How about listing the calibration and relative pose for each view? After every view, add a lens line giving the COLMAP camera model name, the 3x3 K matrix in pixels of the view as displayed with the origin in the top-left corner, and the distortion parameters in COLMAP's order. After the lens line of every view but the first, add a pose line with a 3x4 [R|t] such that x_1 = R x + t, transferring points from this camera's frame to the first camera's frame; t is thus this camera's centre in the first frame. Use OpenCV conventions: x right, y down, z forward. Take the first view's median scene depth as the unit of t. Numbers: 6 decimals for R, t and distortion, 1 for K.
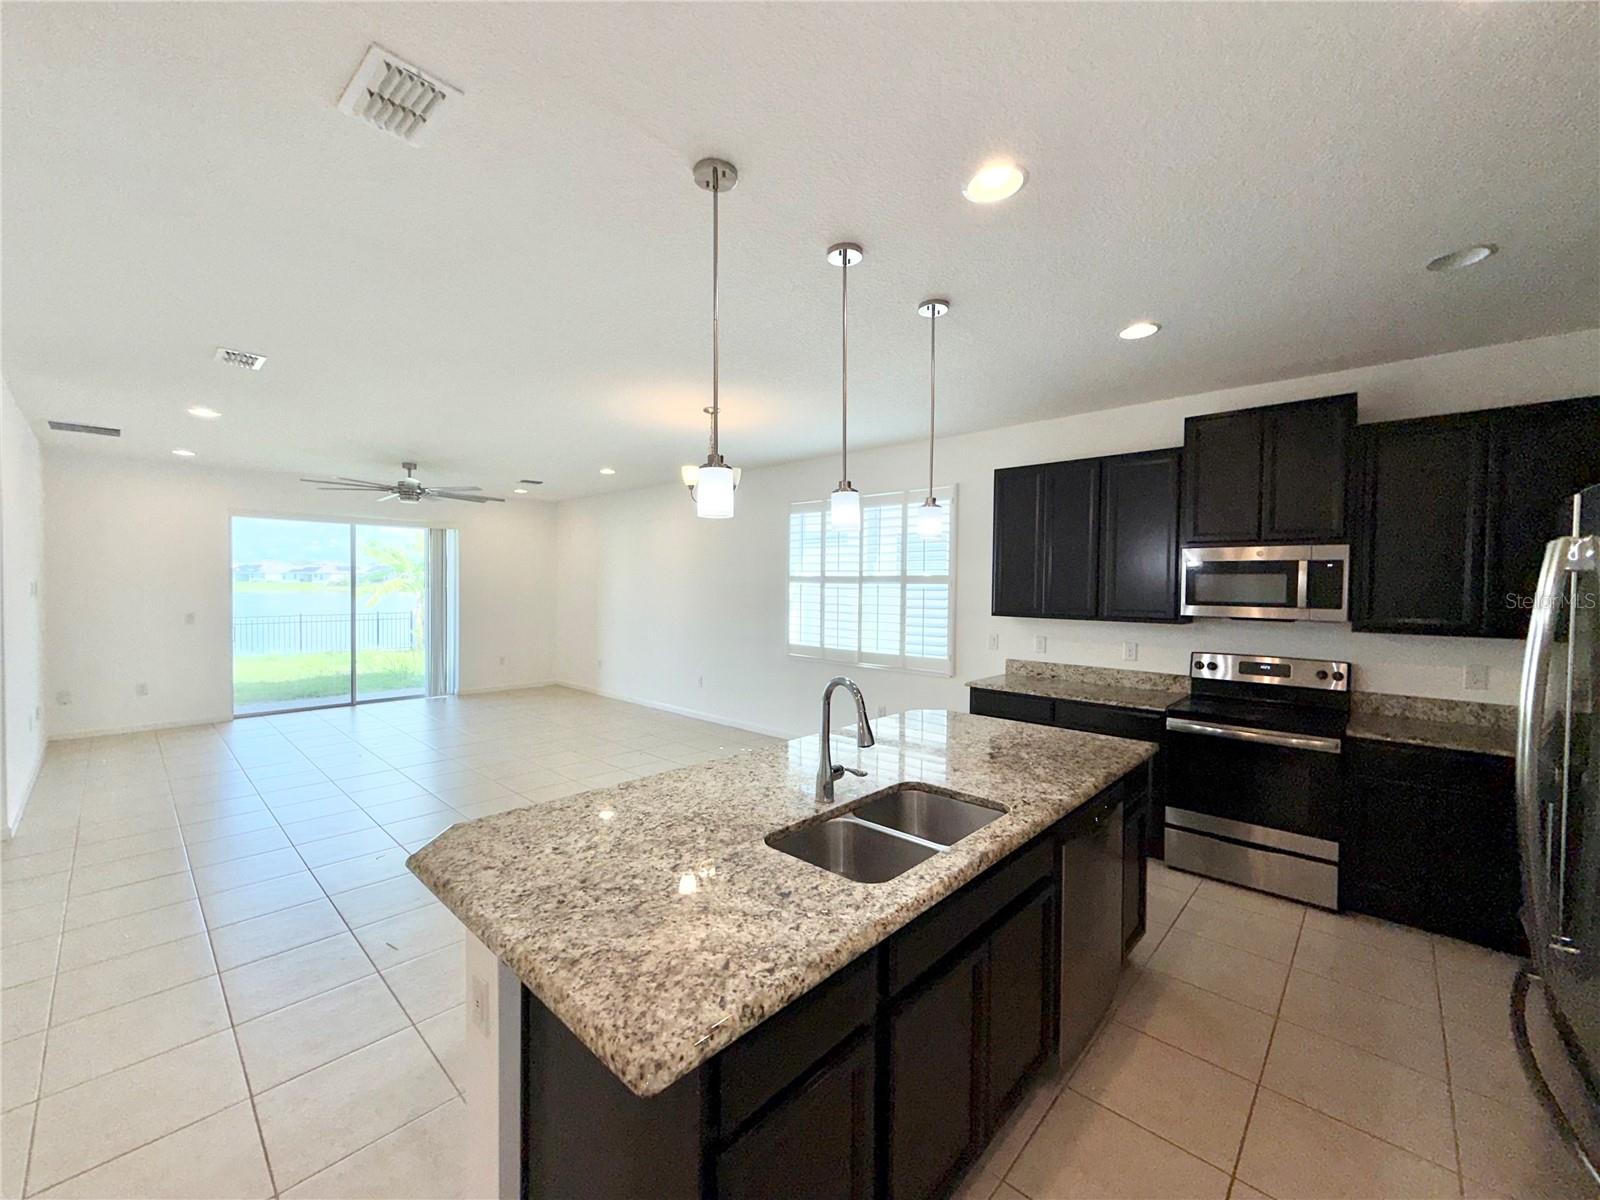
lens RADIAL K [[638.1, 0, 792.8], [0, 638.1, 600.0], [0, 0, 1]] dist [0.001510, -0.000606]
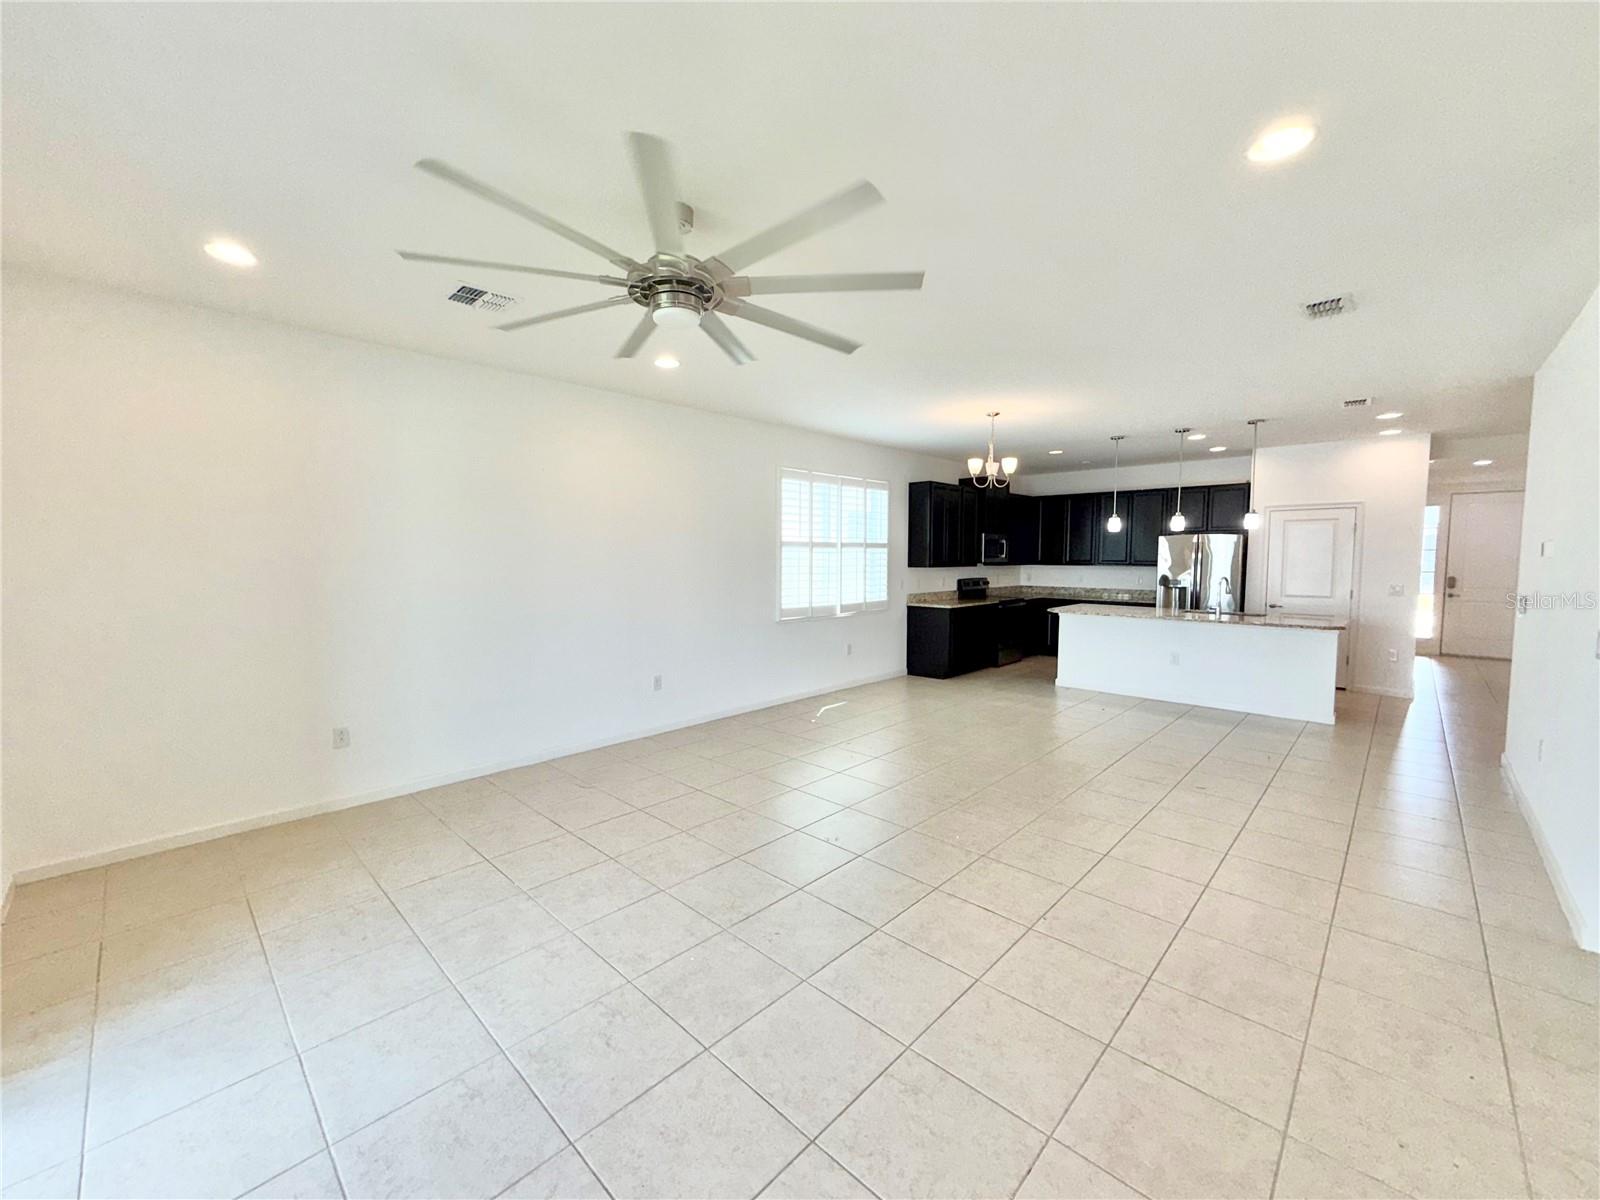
lens RADIAL K [[638.1, 0, 791.4], [0, 638.1, 593.6], [0, 0, 1]] dist [0.001510, -0.000606]
pose [[0.016070, -0.072186, 0.997262, -1.898075], [0.024355, 0.997123, 0.071783, -0.050241], [-0.999574, 0.023134, 0.017782, 1.824595]]
